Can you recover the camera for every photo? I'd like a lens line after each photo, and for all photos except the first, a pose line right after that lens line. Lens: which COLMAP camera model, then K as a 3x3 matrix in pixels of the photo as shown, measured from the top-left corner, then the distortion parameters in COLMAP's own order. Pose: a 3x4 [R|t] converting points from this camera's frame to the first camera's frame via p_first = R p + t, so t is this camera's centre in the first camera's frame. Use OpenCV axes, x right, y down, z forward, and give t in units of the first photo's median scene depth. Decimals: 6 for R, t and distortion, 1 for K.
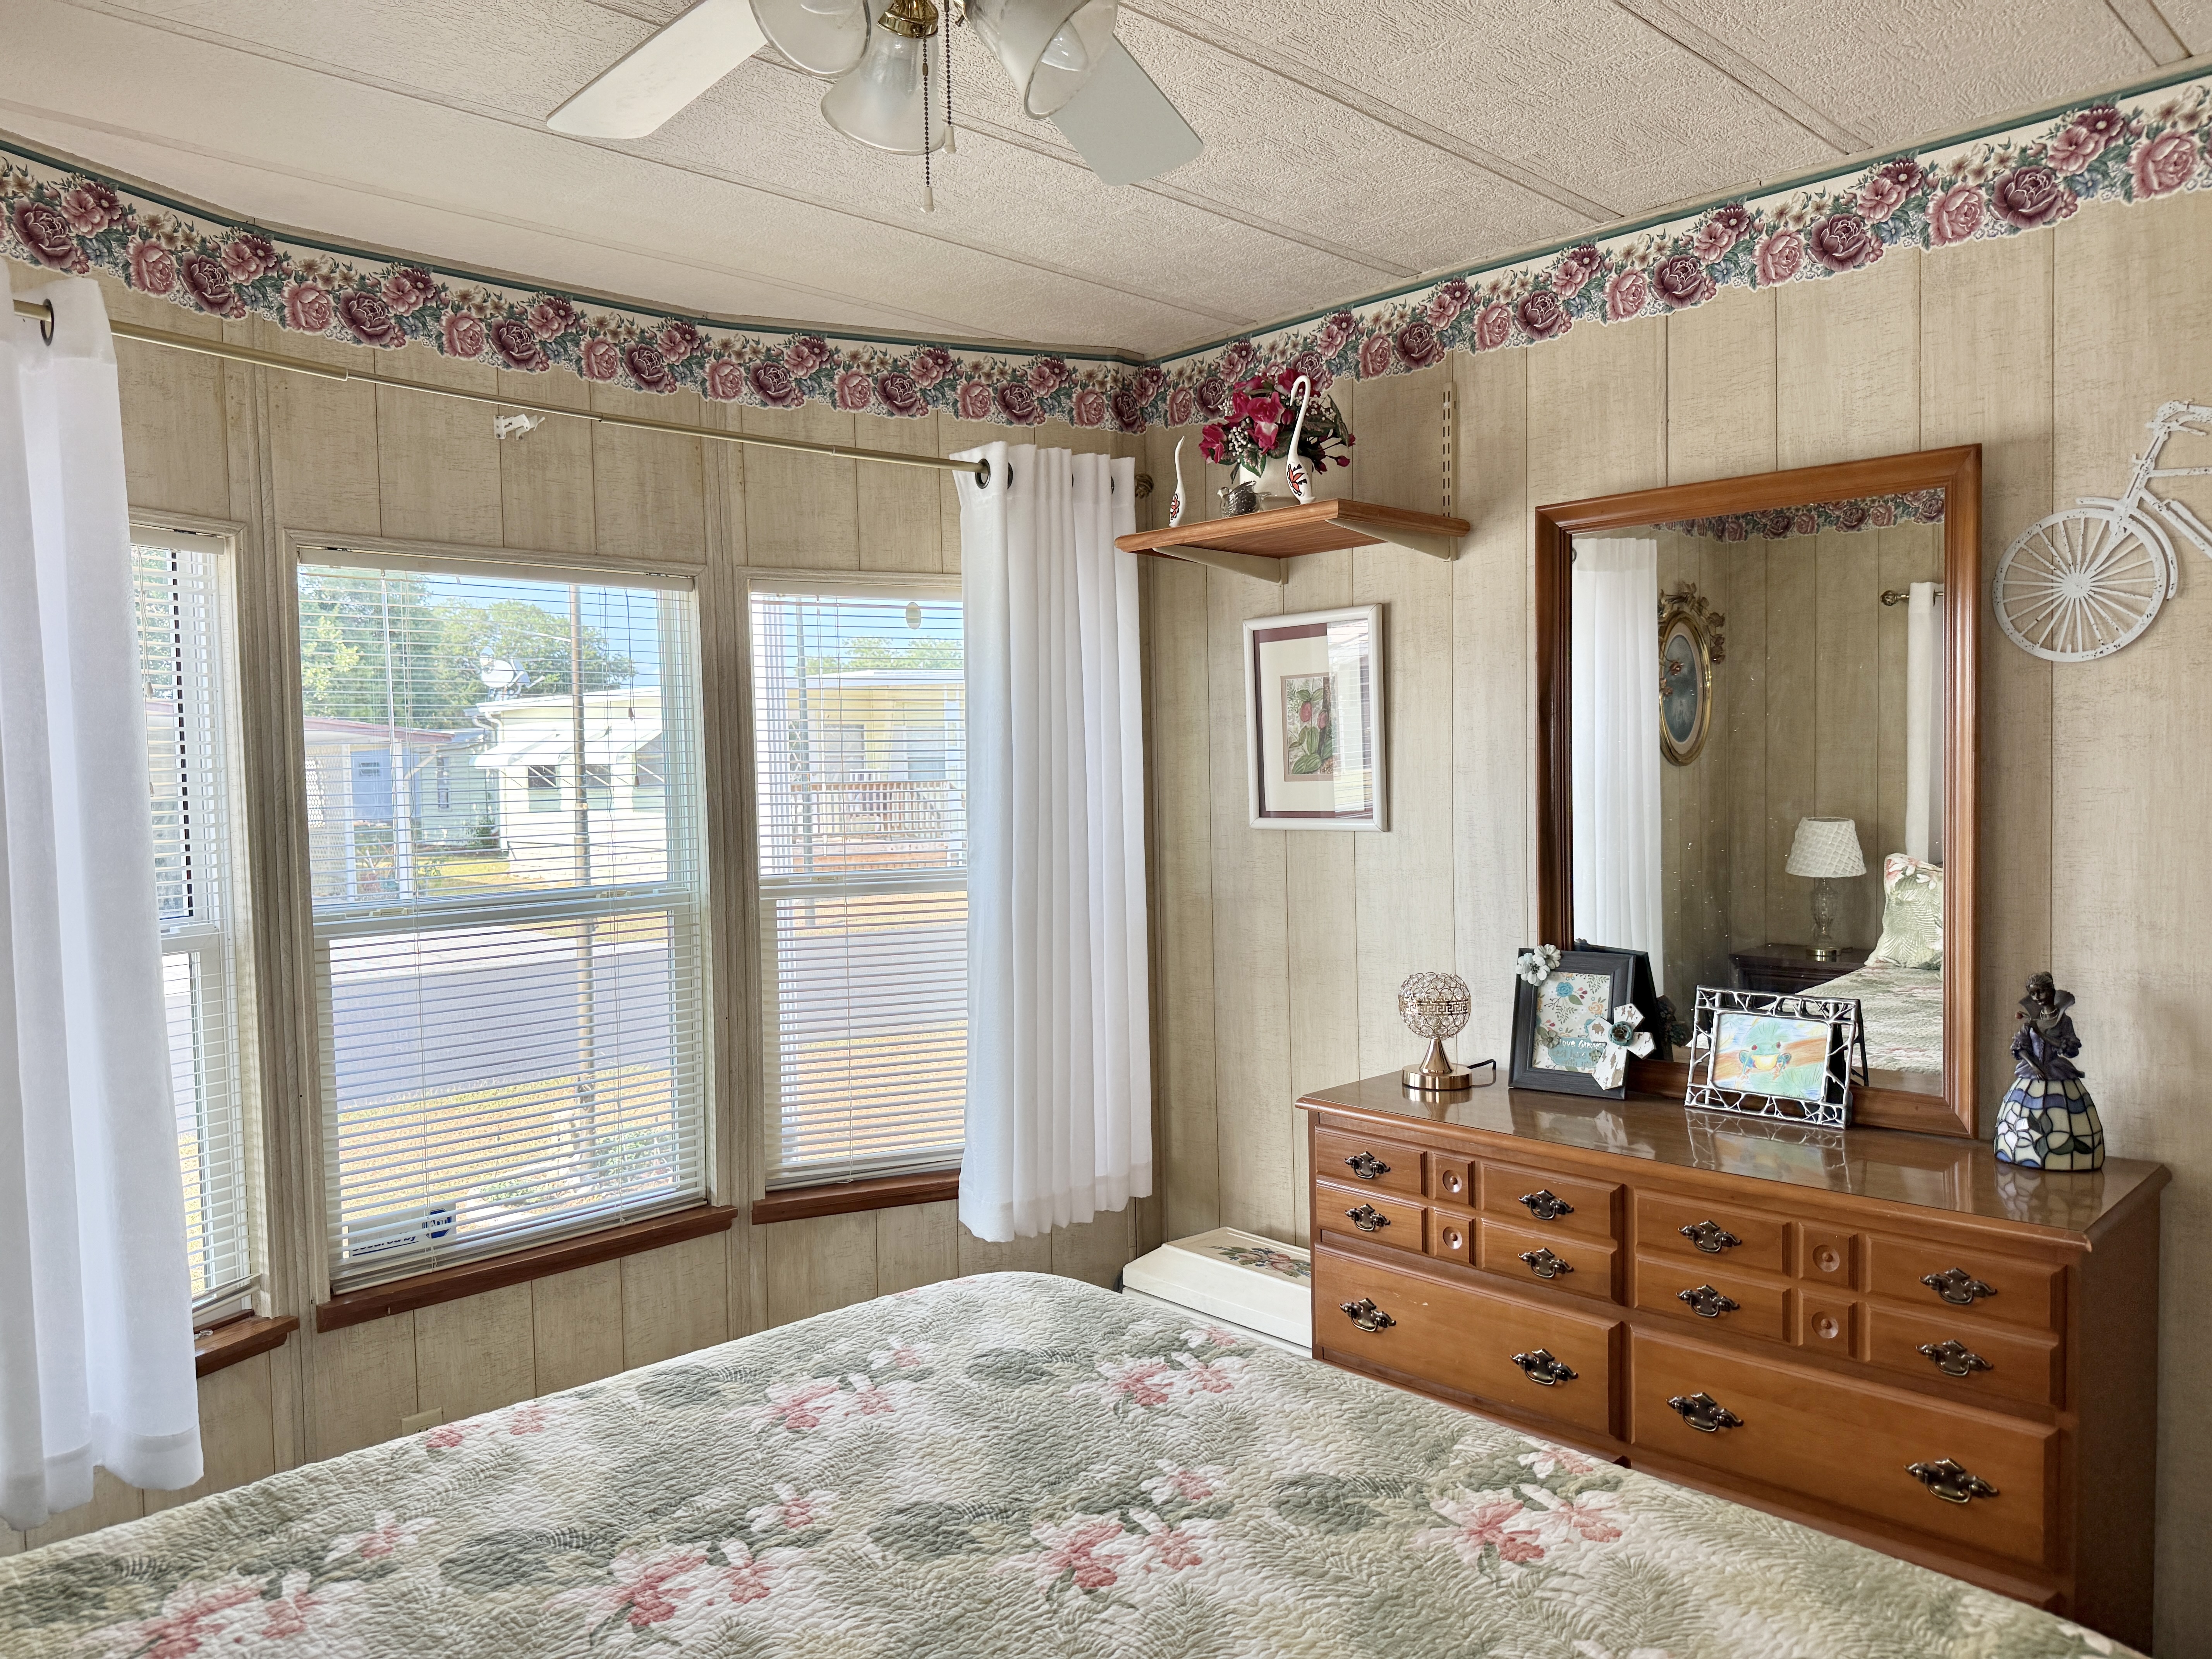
lens RADIAL K [[1549.8, 0, 1106.0], [0, 1549.8, 829.5], [0, 0, 1]] dist [0.056944, -0.095613]
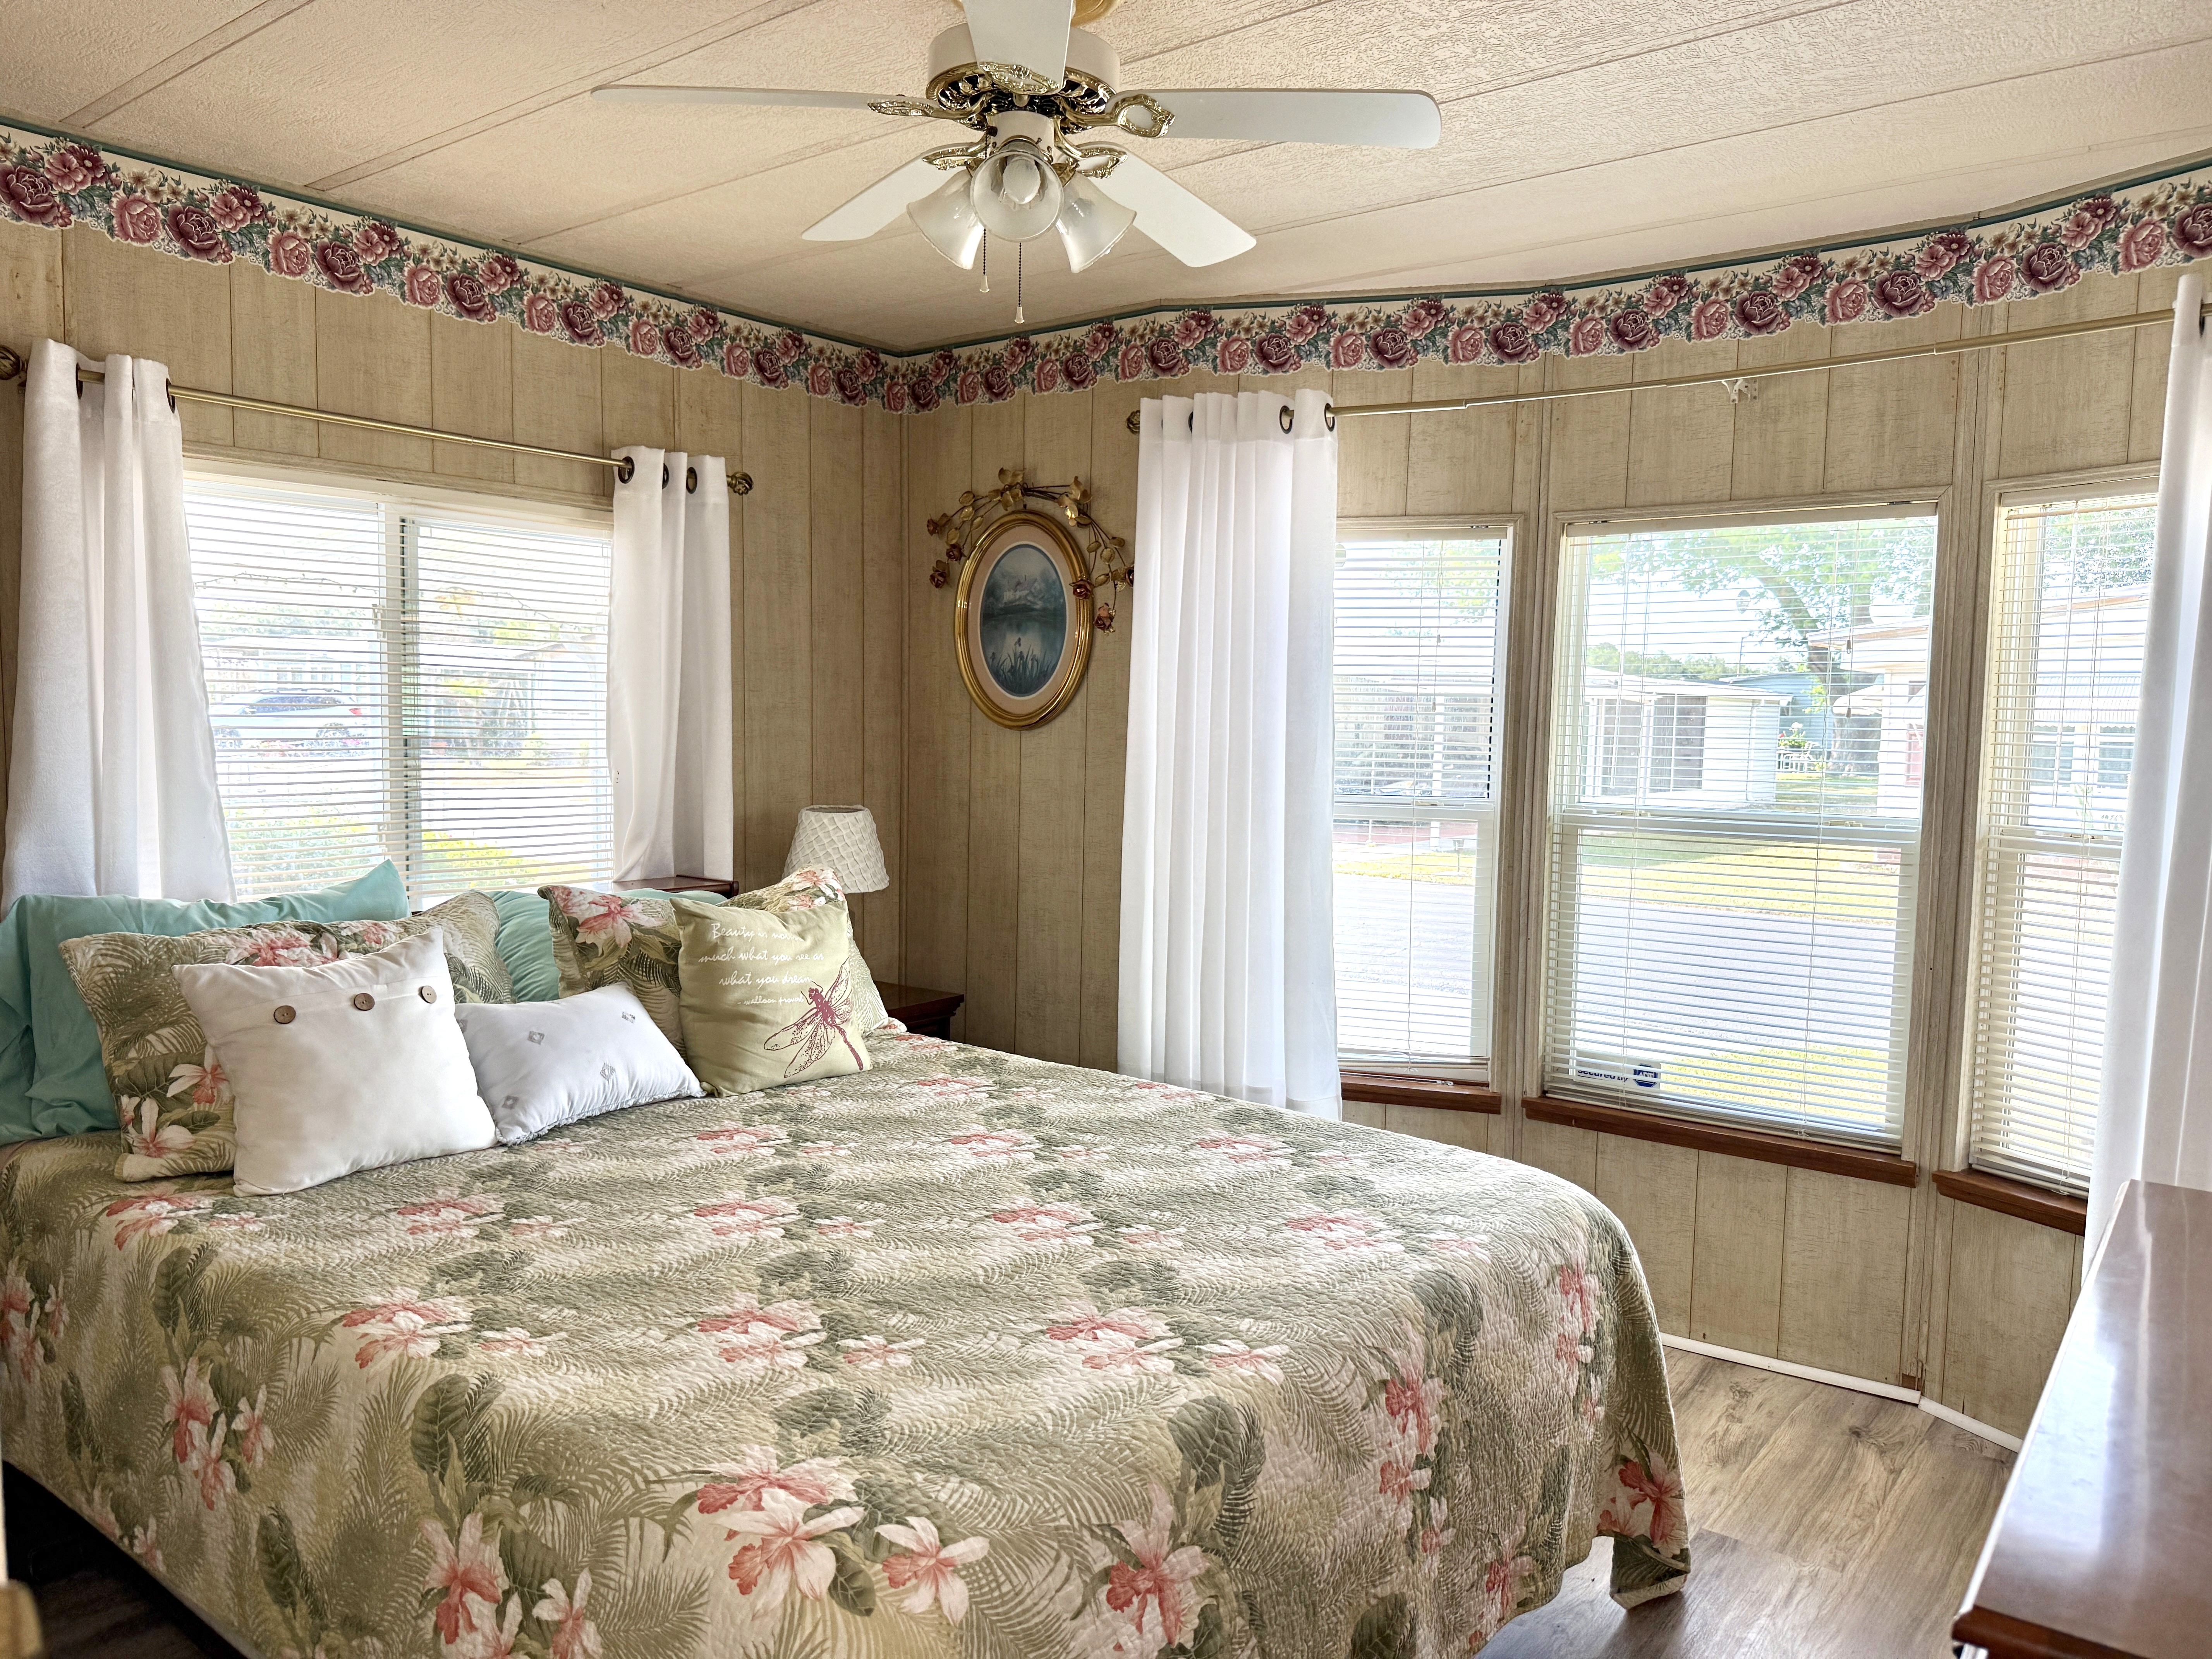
lens RADIAL K [[1549.8, 0, 1106.0], [0, 1549.8, 829.5], [0, 0, 1]] dist [0.056944, -0.095613]
pose [[0.136501, 0.094449, -0.986127, 0.668870], [-0.063582, 0.994228, 0.086424, -0.013330], [0.988597, 0.050903, 0.141718, 0.399060]]
